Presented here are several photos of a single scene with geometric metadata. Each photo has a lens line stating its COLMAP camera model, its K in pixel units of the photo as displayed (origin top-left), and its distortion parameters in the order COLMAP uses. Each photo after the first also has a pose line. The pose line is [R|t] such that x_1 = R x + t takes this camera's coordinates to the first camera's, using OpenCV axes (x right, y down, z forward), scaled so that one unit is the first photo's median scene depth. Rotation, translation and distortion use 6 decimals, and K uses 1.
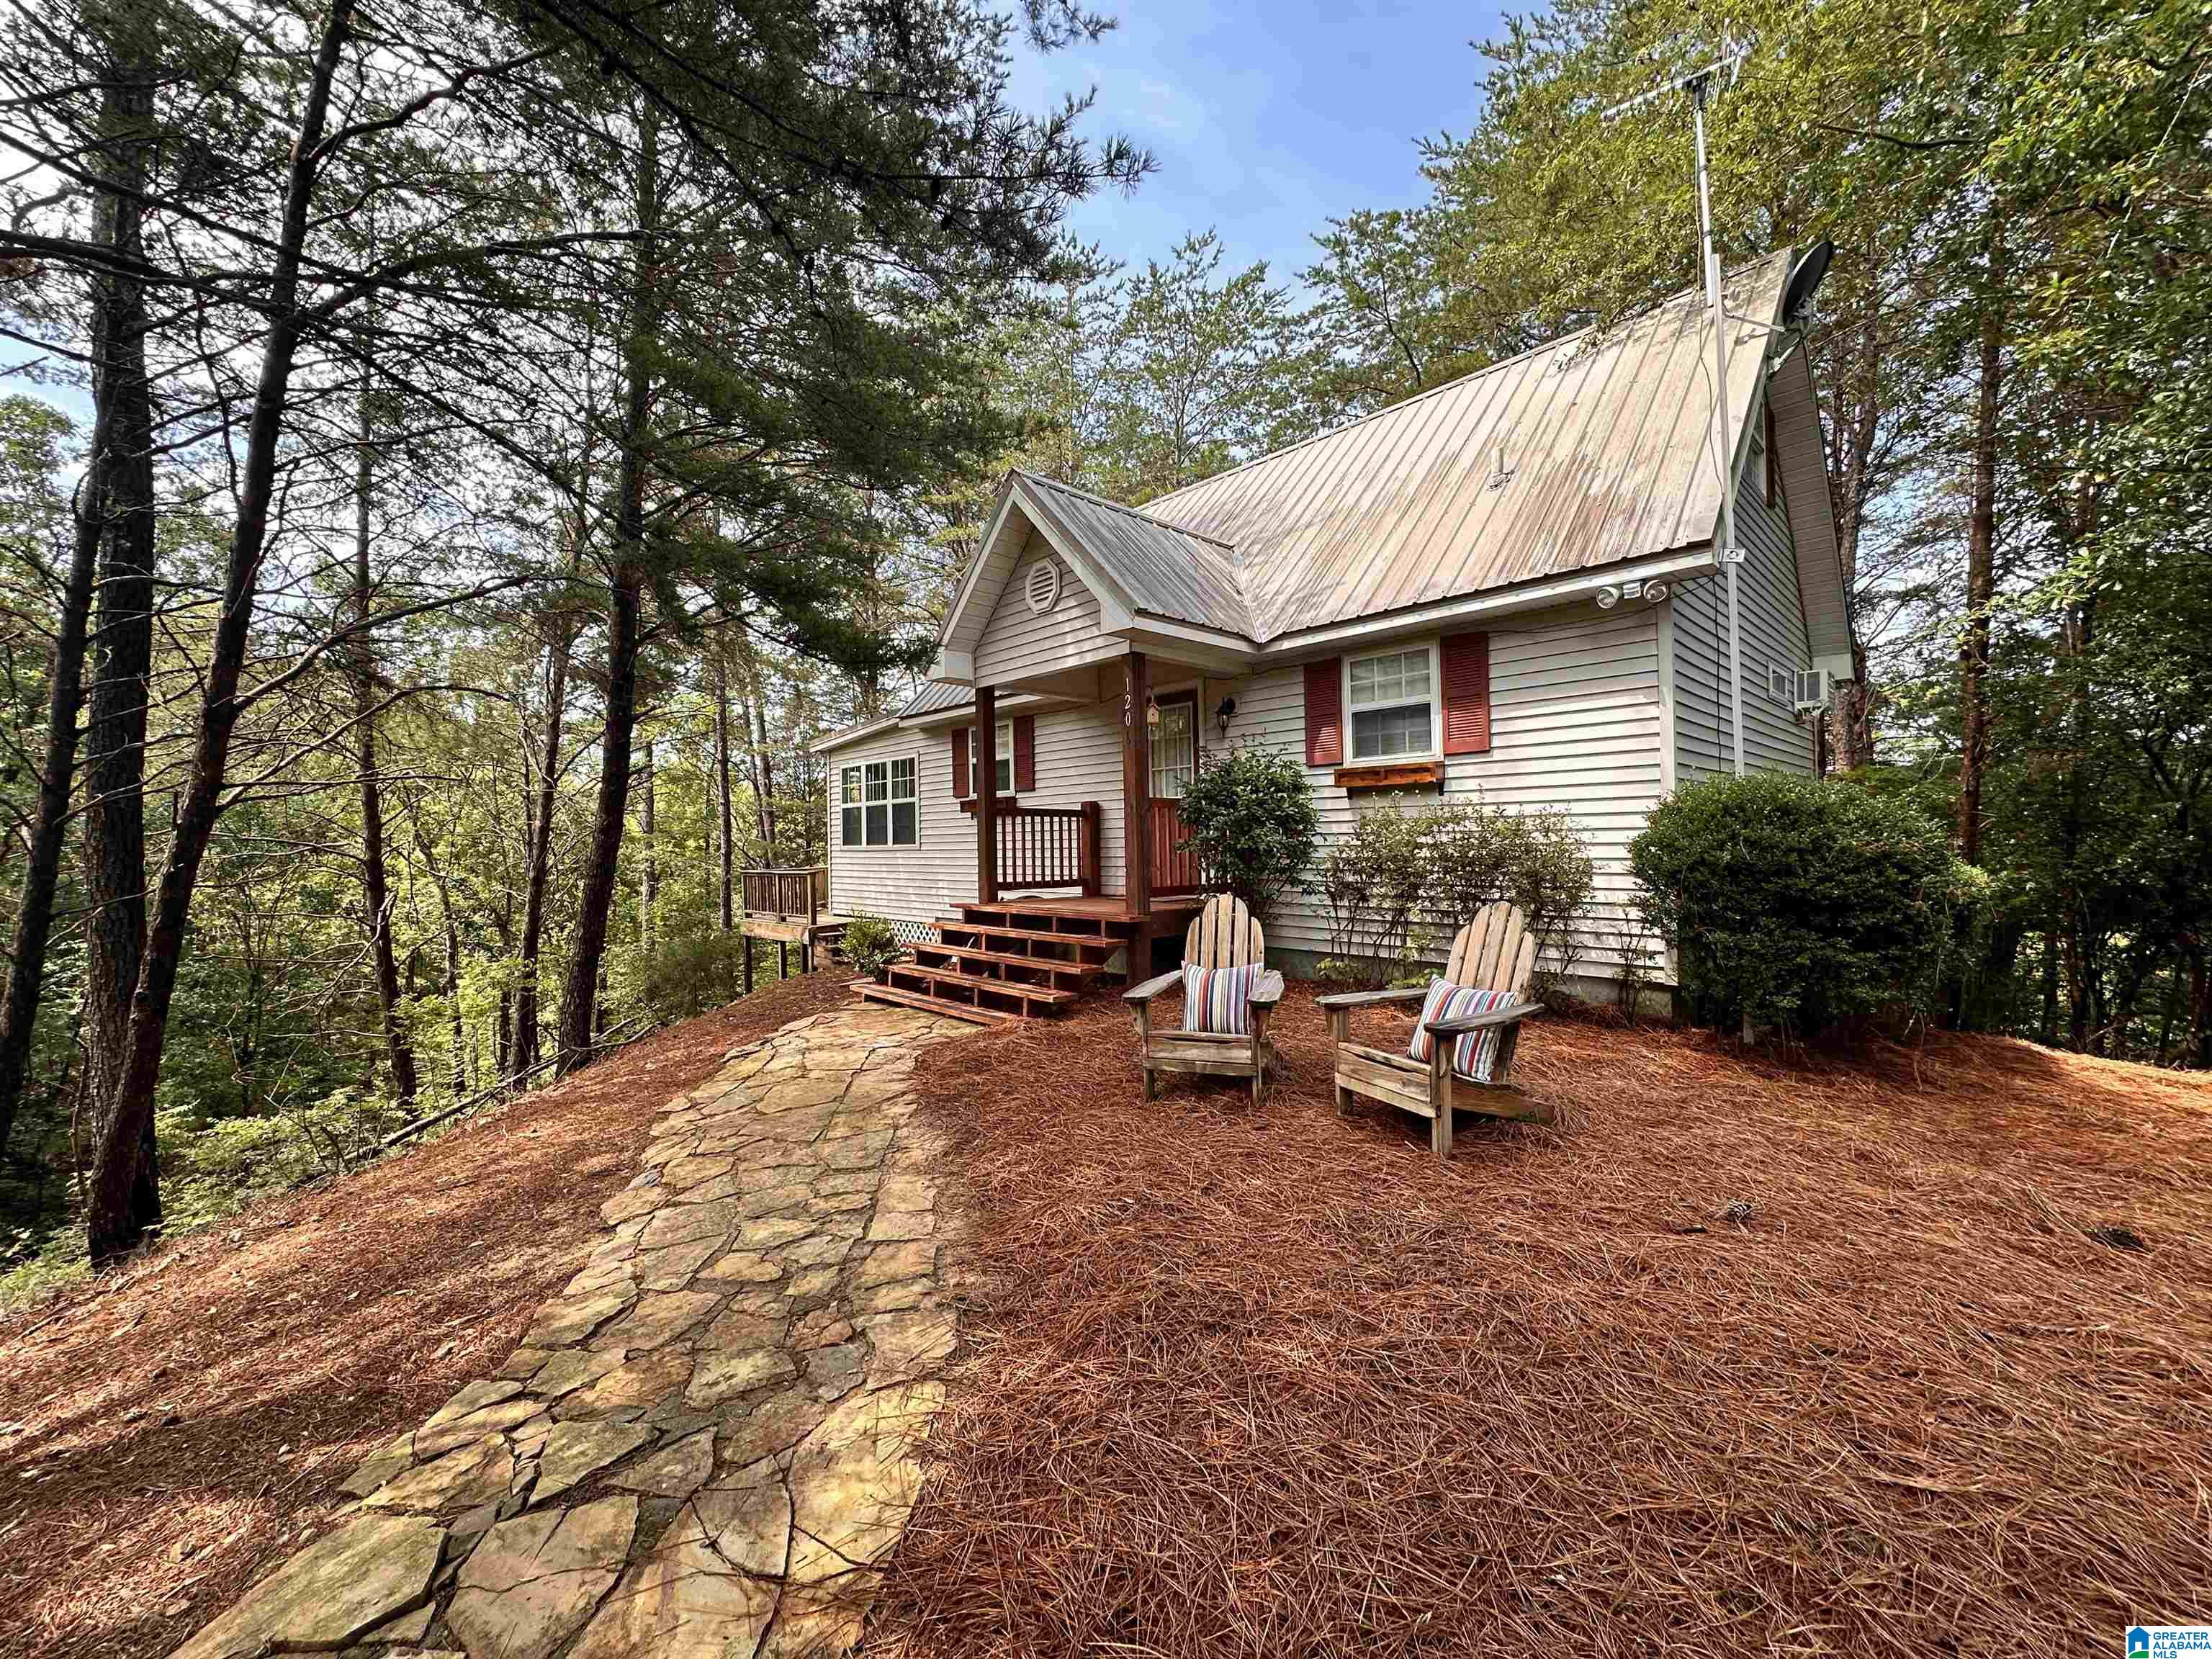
lens RADIAL K [[883.0, 0, 1103.4], [0, 883.0, 829.3], [0, 0, 1]] dist [-0.001064, 0.000625]
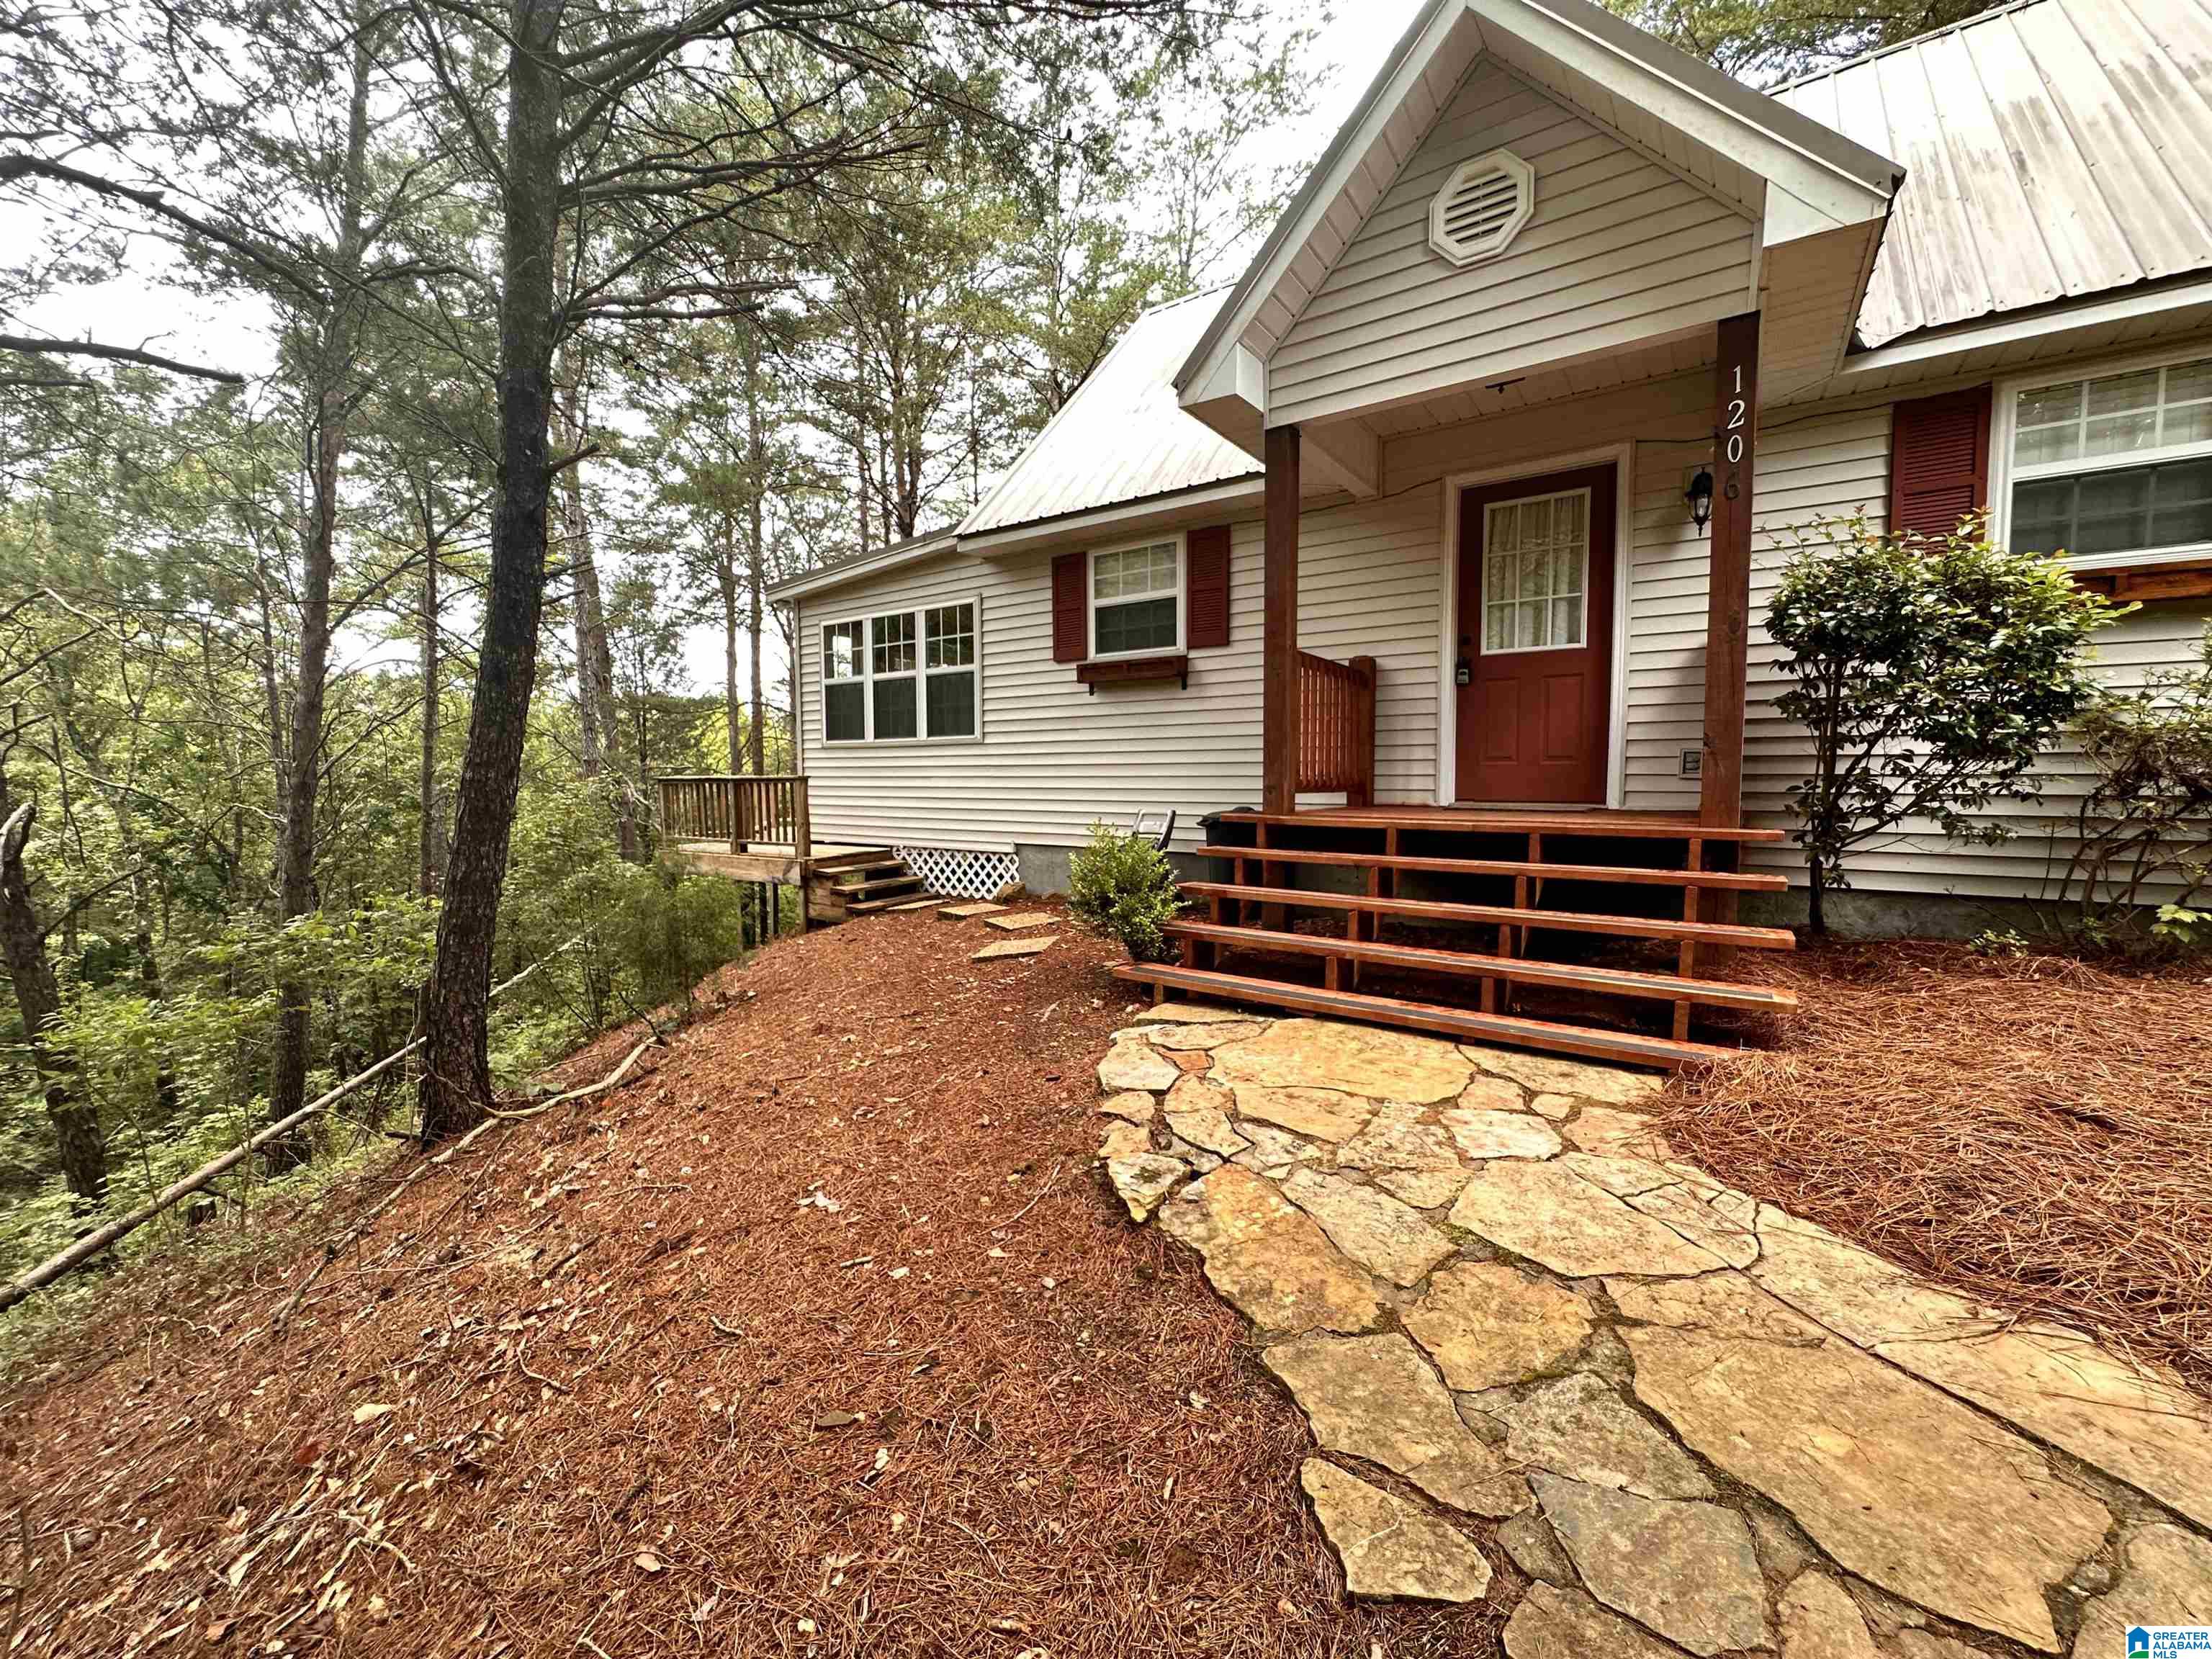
lens RADIAL K [[883.0, 0, 1103.4], [0, 883.0, 829.3], [0, 0, 1]] dist [-0.001064, 0.000625]
pose [[0.979938, 0.000137, 0.199302, -0.246448], [-0.015563, 0.996999, 0.075837, 0.035265], [-0.198694, -0.077417, 0.976999, 0.315246]]
